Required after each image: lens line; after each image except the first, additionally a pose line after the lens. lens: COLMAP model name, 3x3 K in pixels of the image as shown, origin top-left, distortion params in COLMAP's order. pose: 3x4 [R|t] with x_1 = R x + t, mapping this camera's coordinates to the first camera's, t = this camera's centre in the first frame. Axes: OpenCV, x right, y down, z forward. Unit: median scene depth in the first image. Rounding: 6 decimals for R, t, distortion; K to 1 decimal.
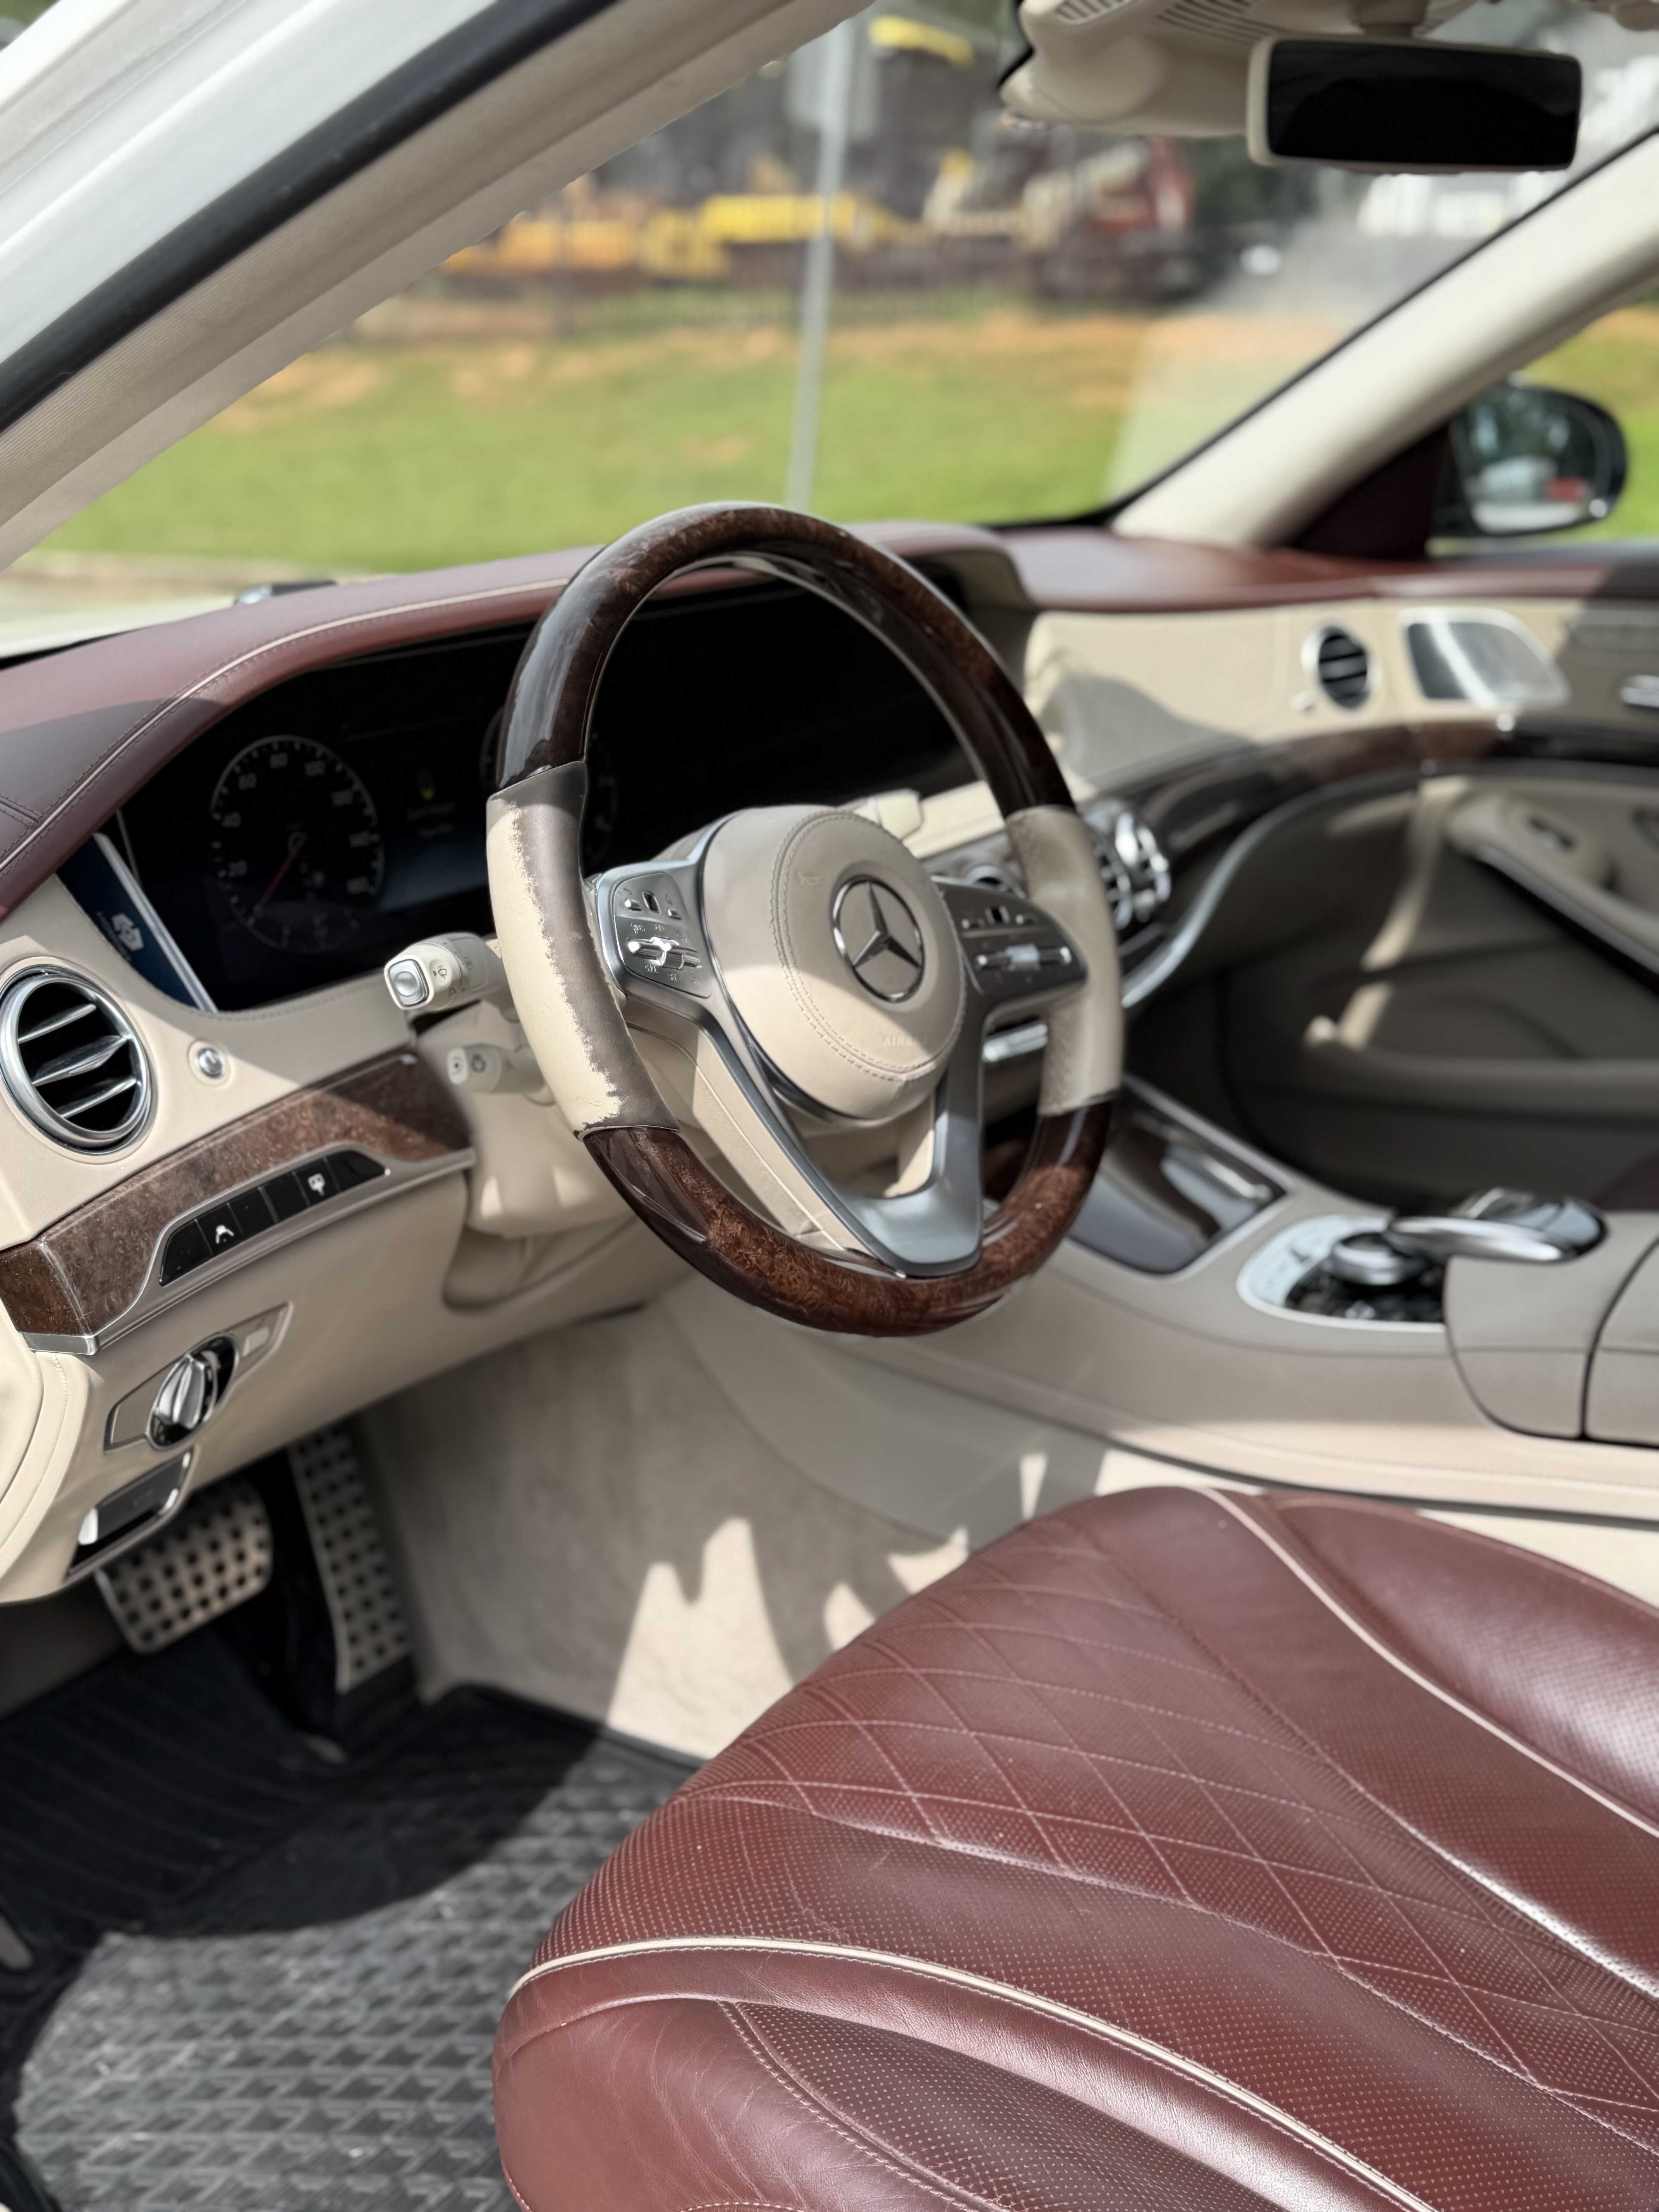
lens RADIAL K [[2189.6, 0, 811.2], [0, 2189.6, 1114.2], [0, 0, 1]] dist [0.174178, -0.439652]
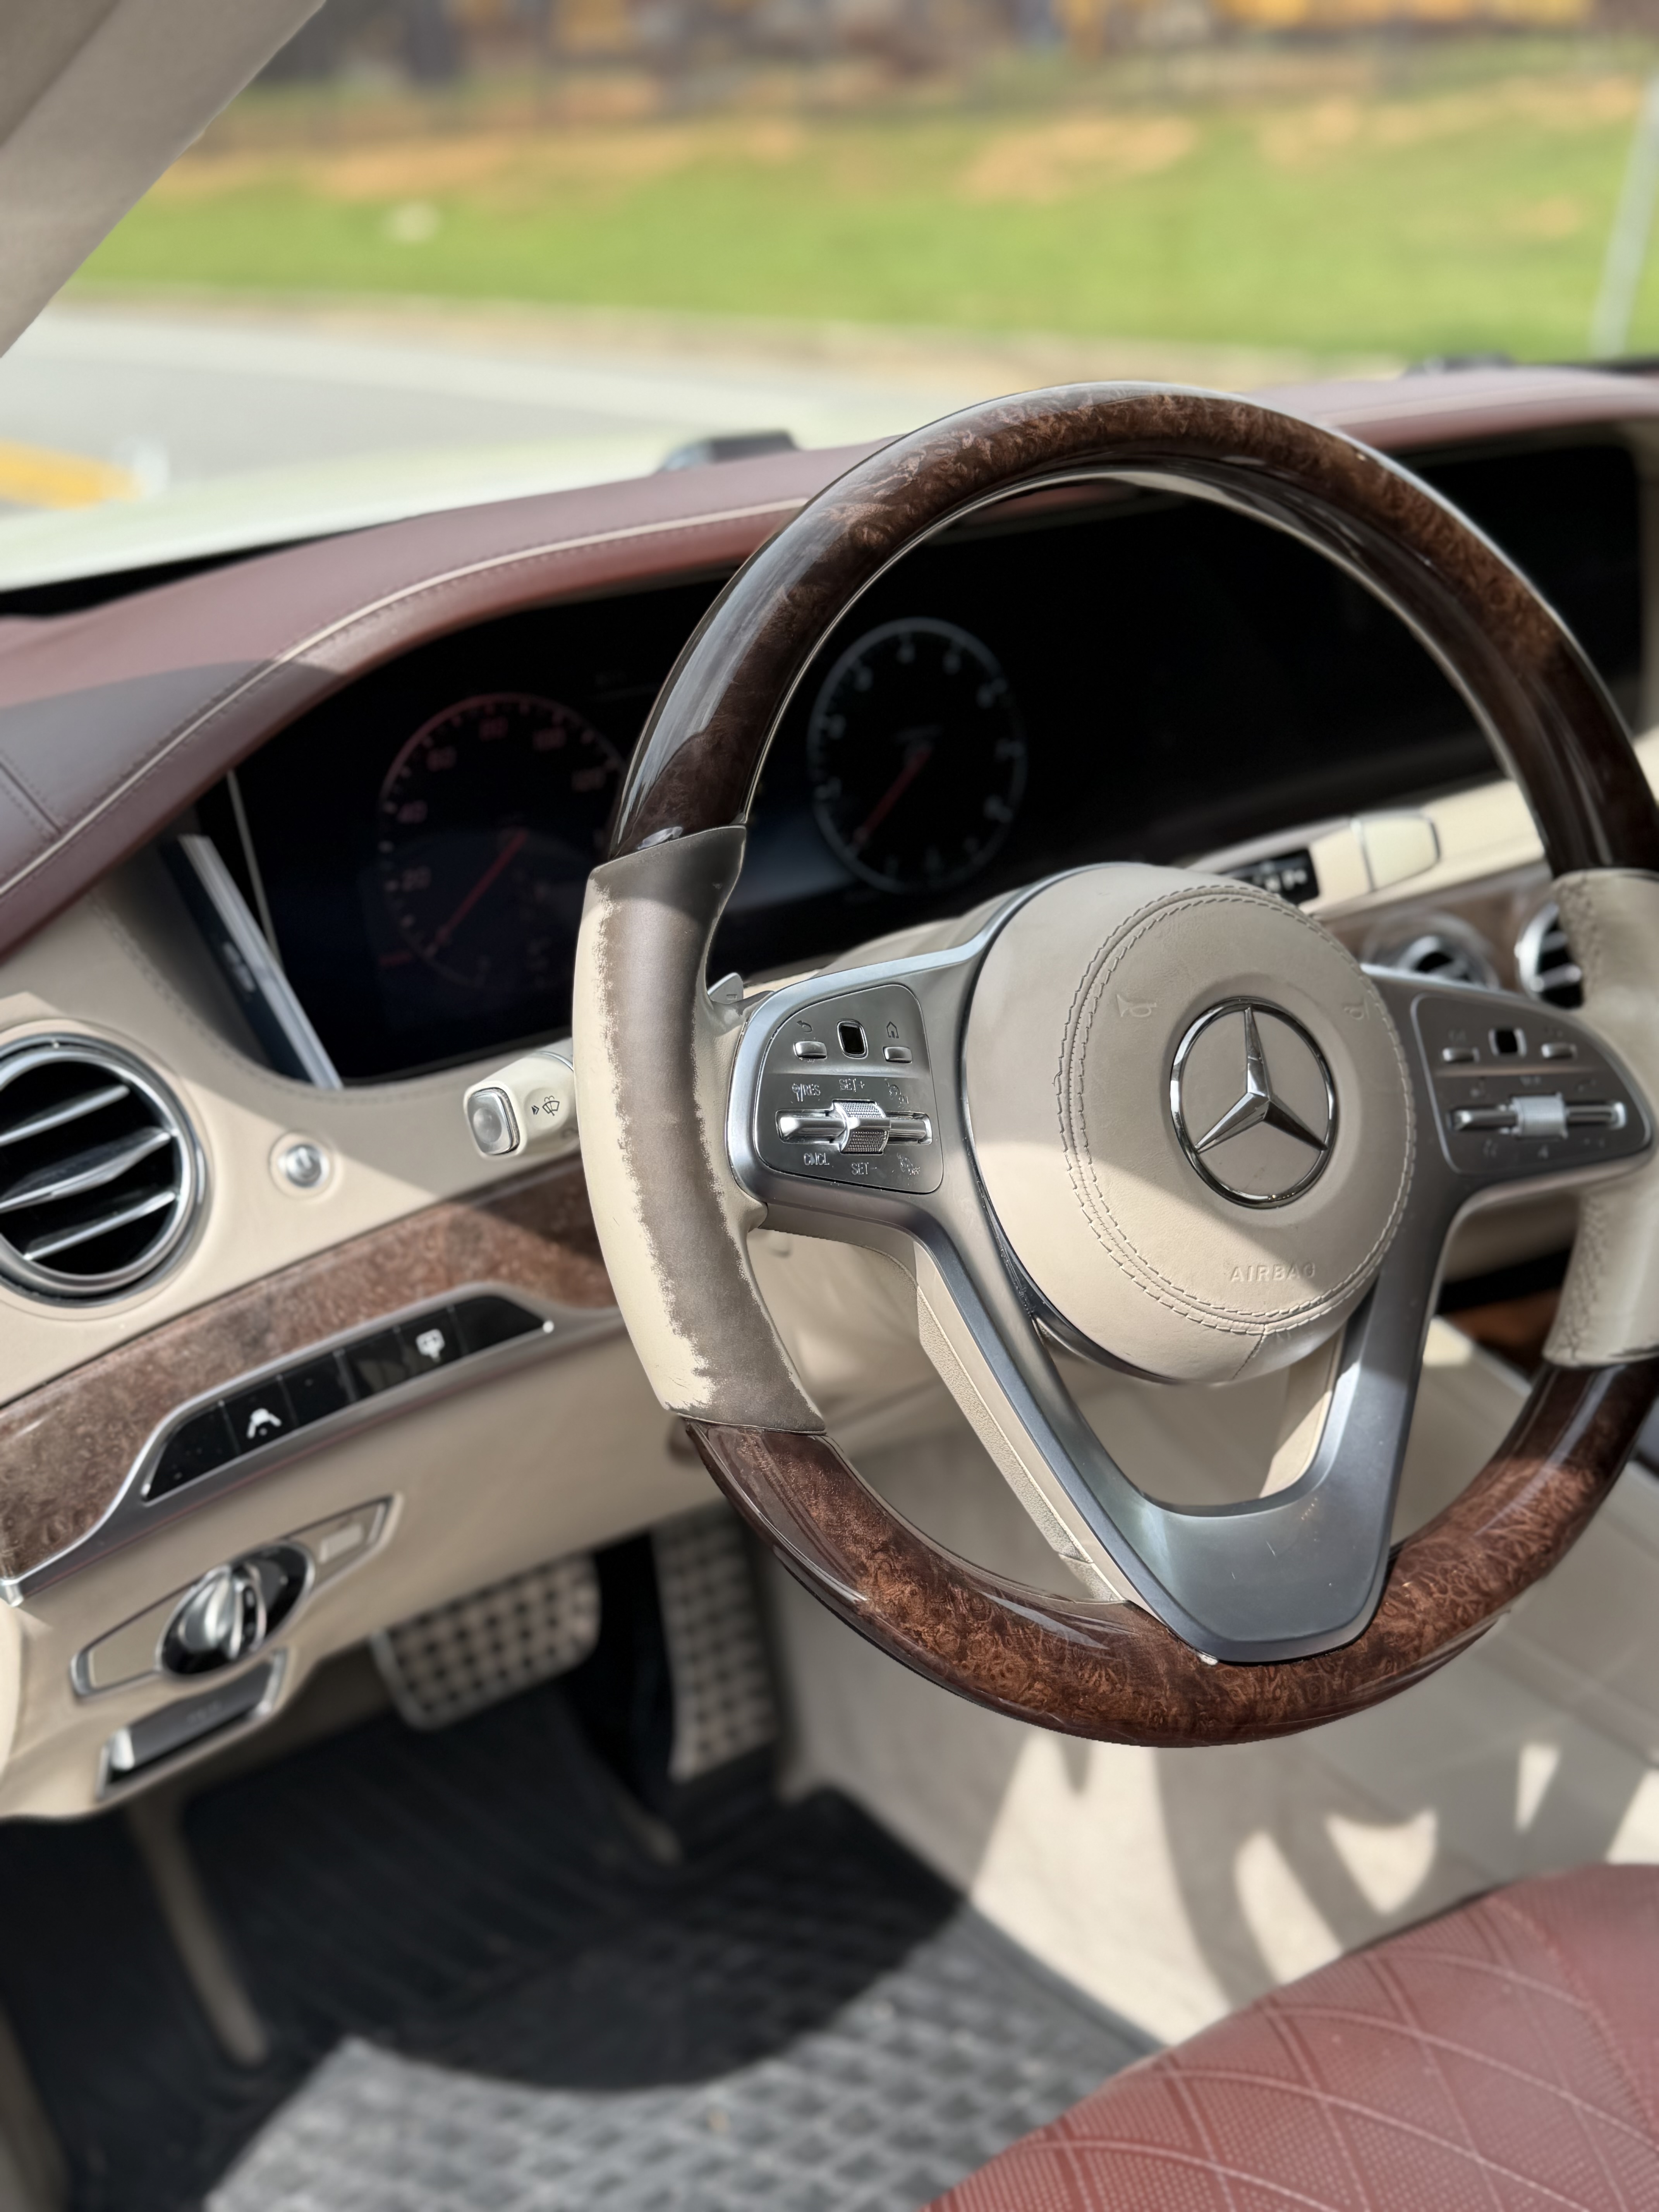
lens RADIAL K [[2213.9, 0, 808.0], [0, 2213.9, 1104.8], [0, 0, 1]] dist [0.155032, -0.346173]
pose [[0.941675, 0.121484, -0.313831, 0.100890], [-0.093815, 0.990364, 0.101870, -0.120692], [0.323182, -0.066487, 0.943998, 0.331270]]
